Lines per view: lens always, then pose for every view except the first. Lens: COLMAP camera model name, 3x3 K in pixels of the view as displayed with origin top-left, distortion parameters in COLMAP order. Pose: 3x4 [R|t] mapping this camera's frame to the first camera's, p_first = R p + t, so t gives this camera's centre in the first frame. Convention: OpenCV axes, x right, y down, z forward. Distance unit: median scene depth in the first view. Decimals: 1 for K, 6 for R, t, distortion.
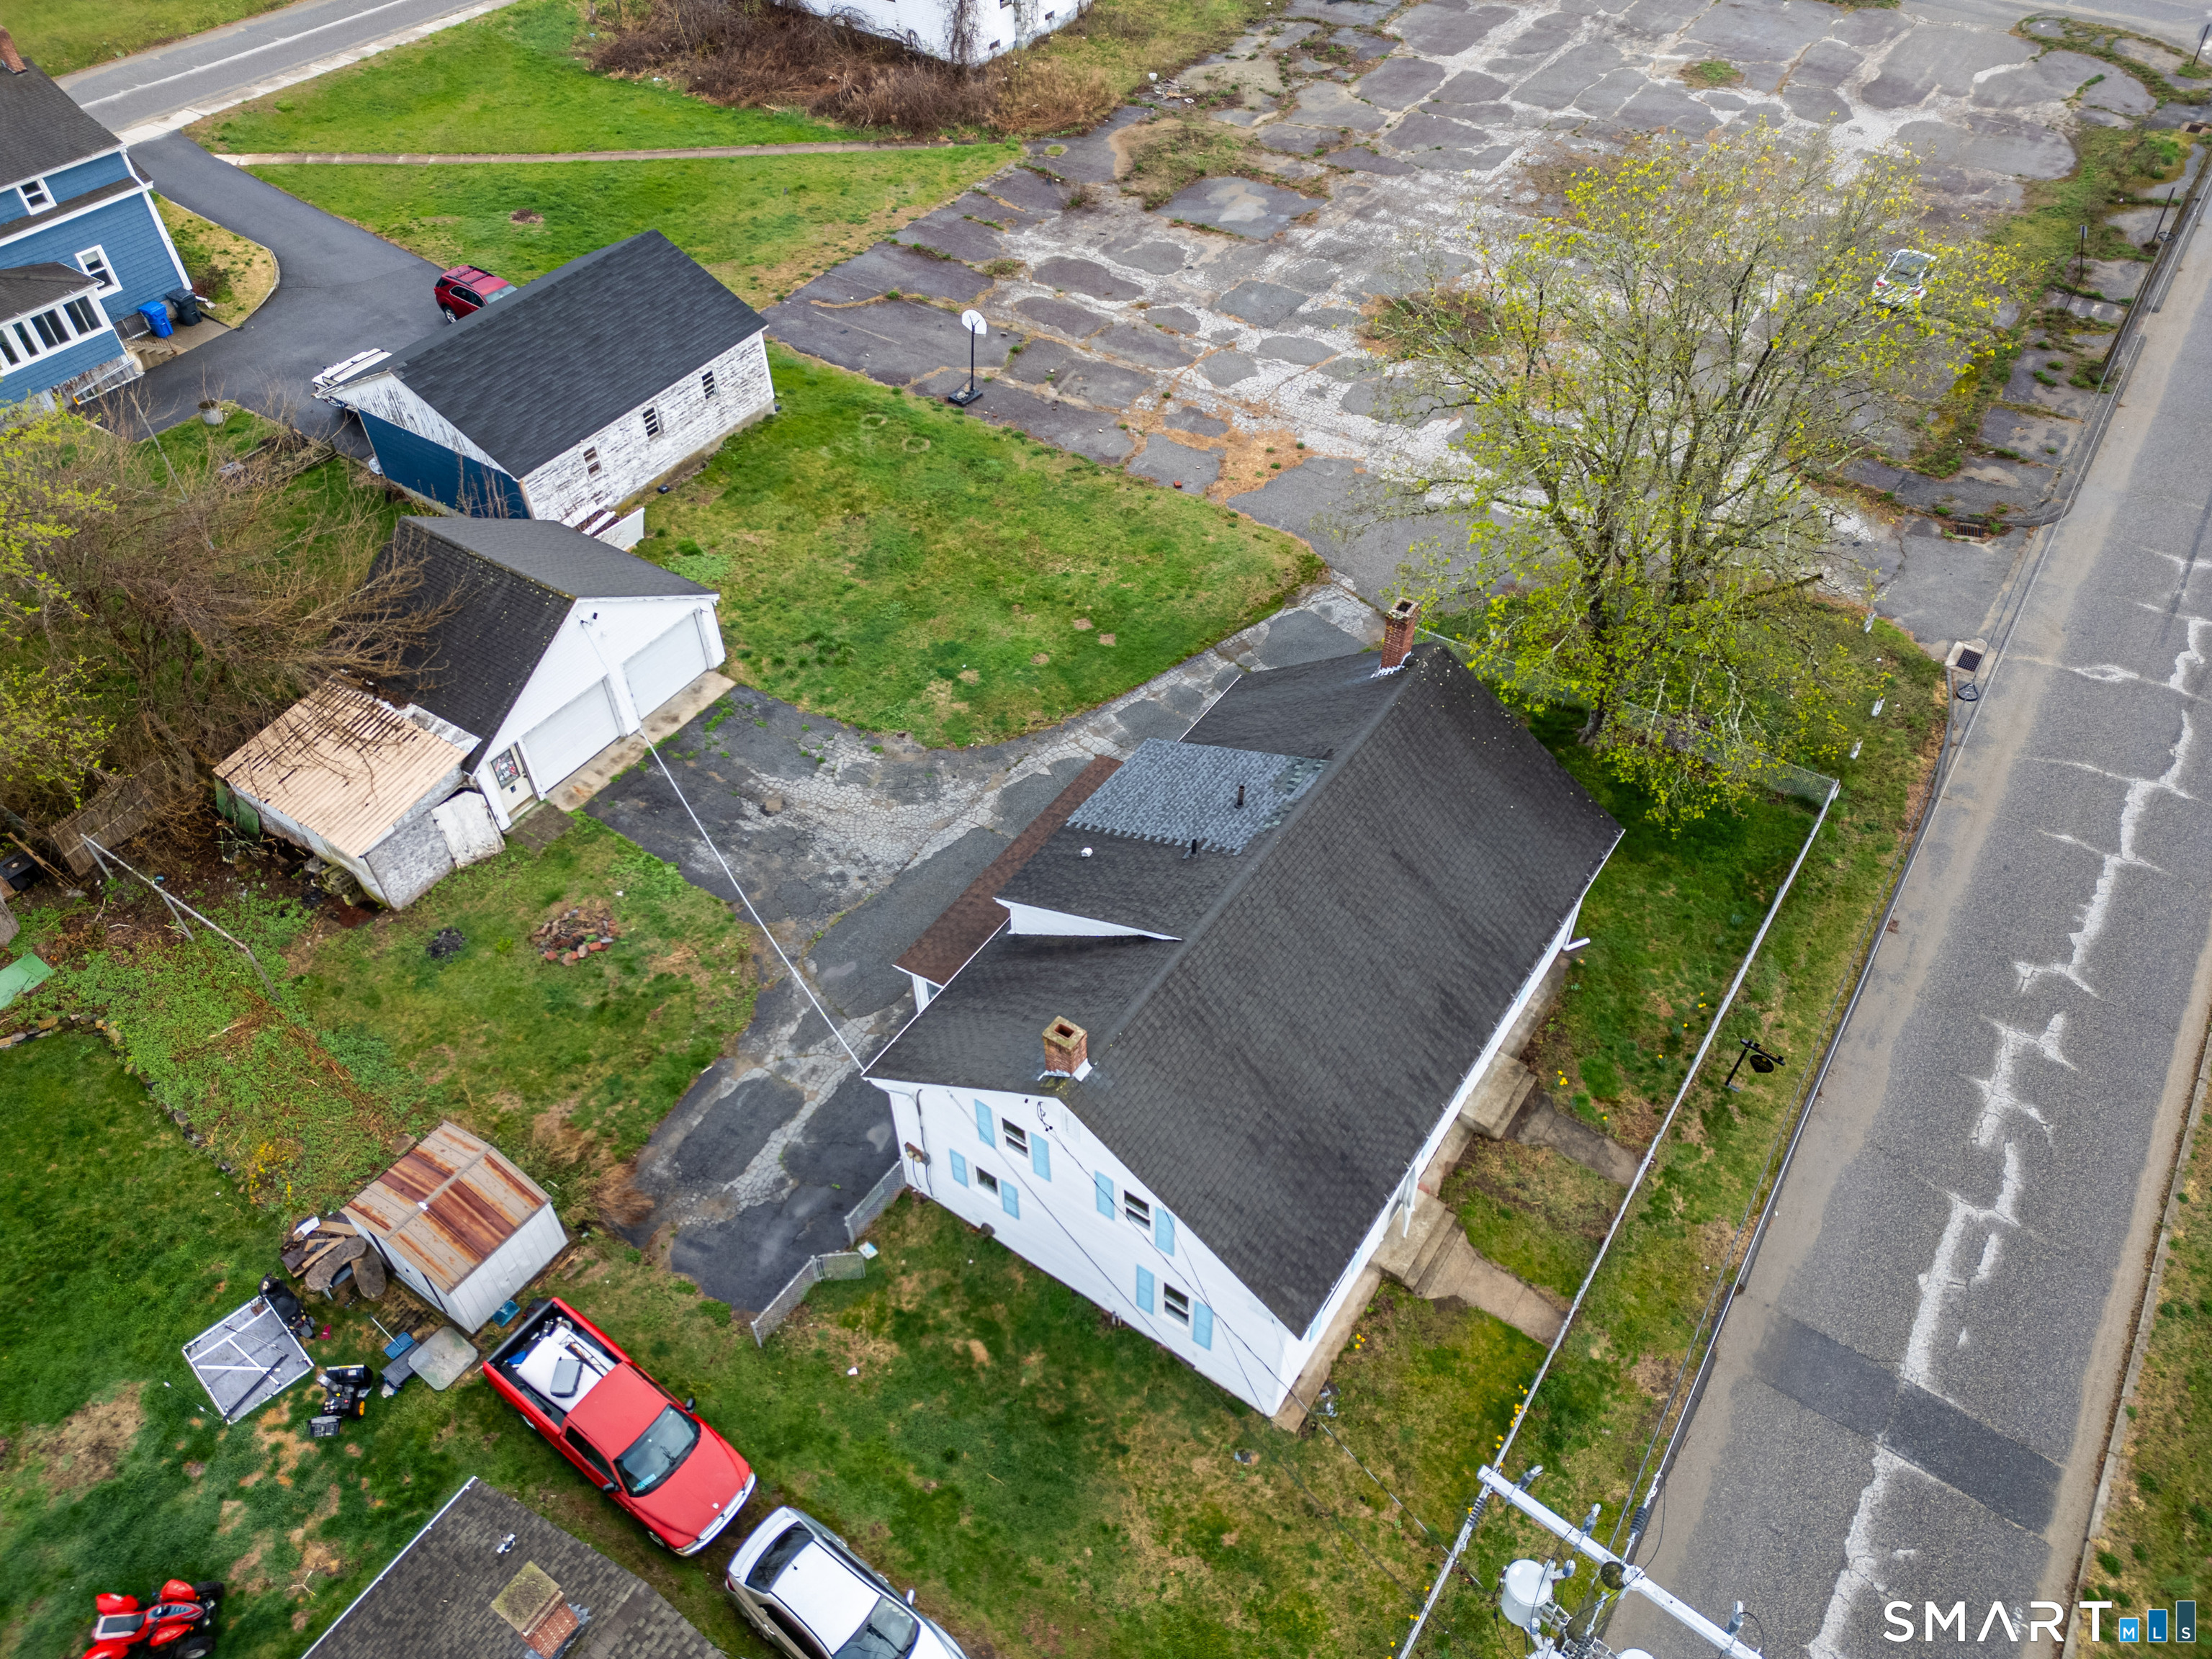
lens RADIAL K [[1533.1, 0, 1106.0], [0, 1533.1, 829.5], [0, 0, 1]] dist [0.080794, -0.064271]
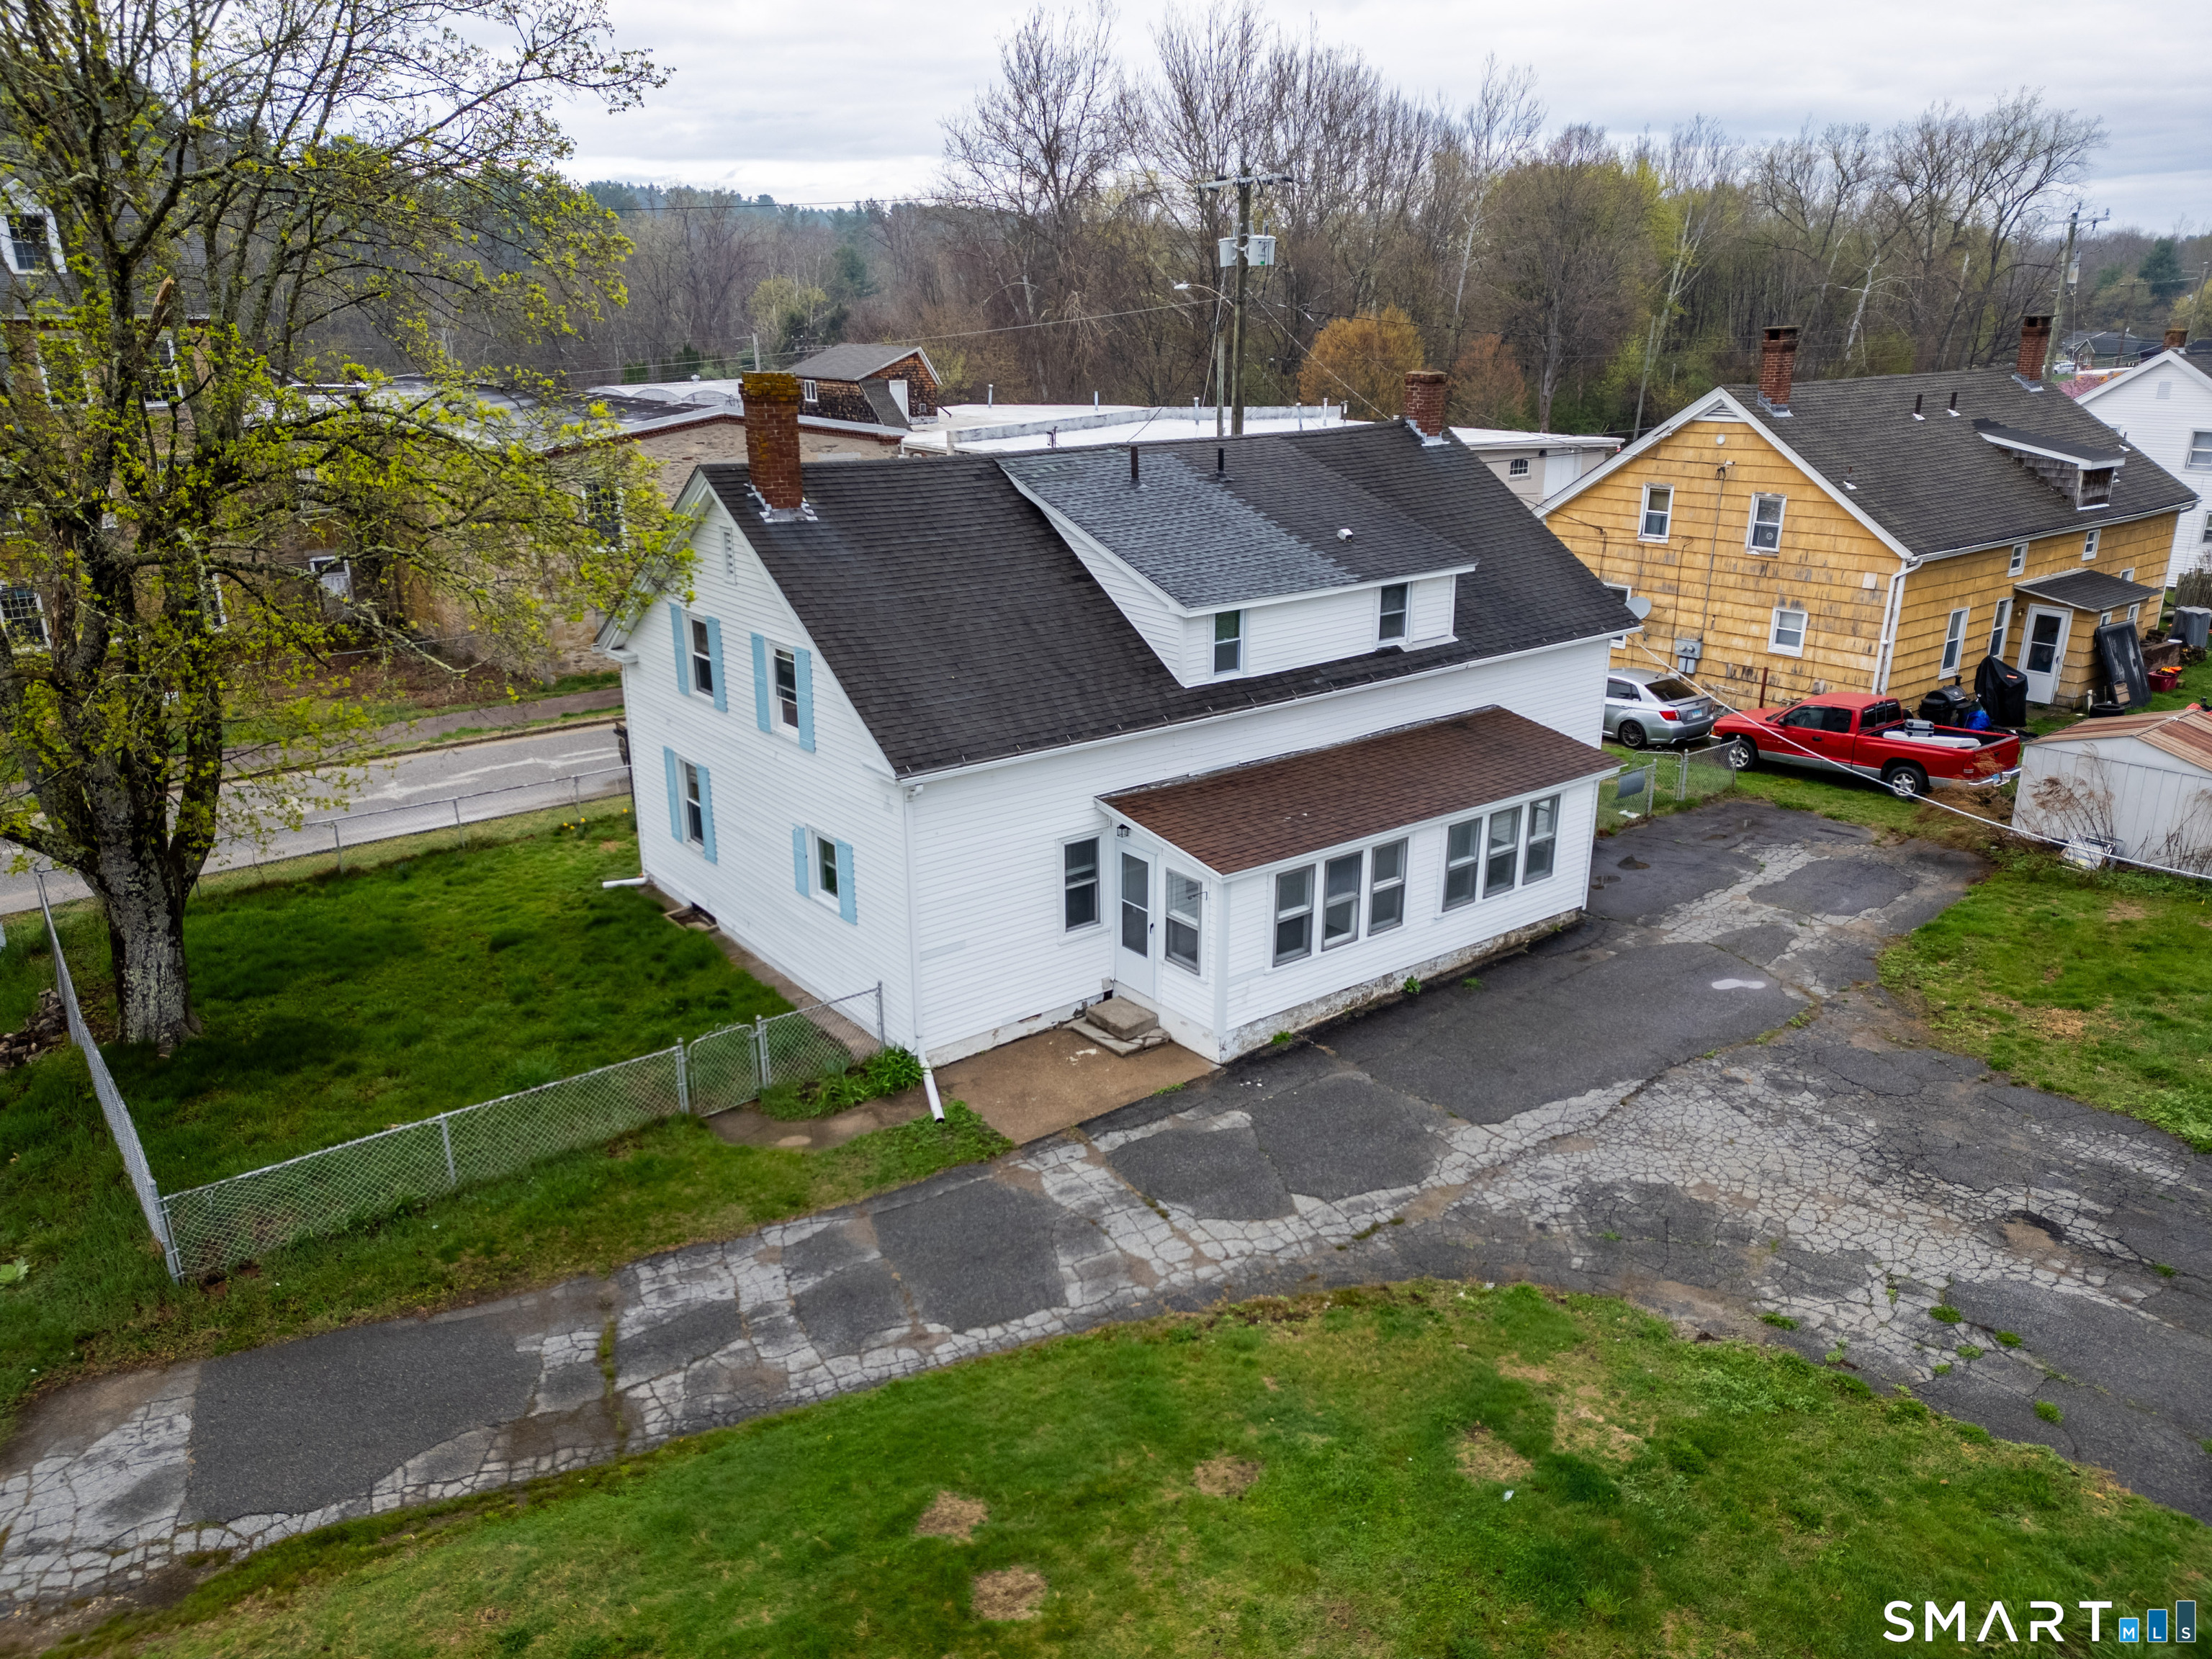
lens RADIAL K [[1533.1, 0, 1106.0], [0, 1533.1, 829.5], [0, 0, 1]] dist [0.080794, -0.064271]
pose [[-0.948461, -0.081358, 0.306271, -0.128110], [0.239905, 0.447105, 0.861709, -0.535734], [-0.207043, 0.890774, -0.404543, 1.314775]]
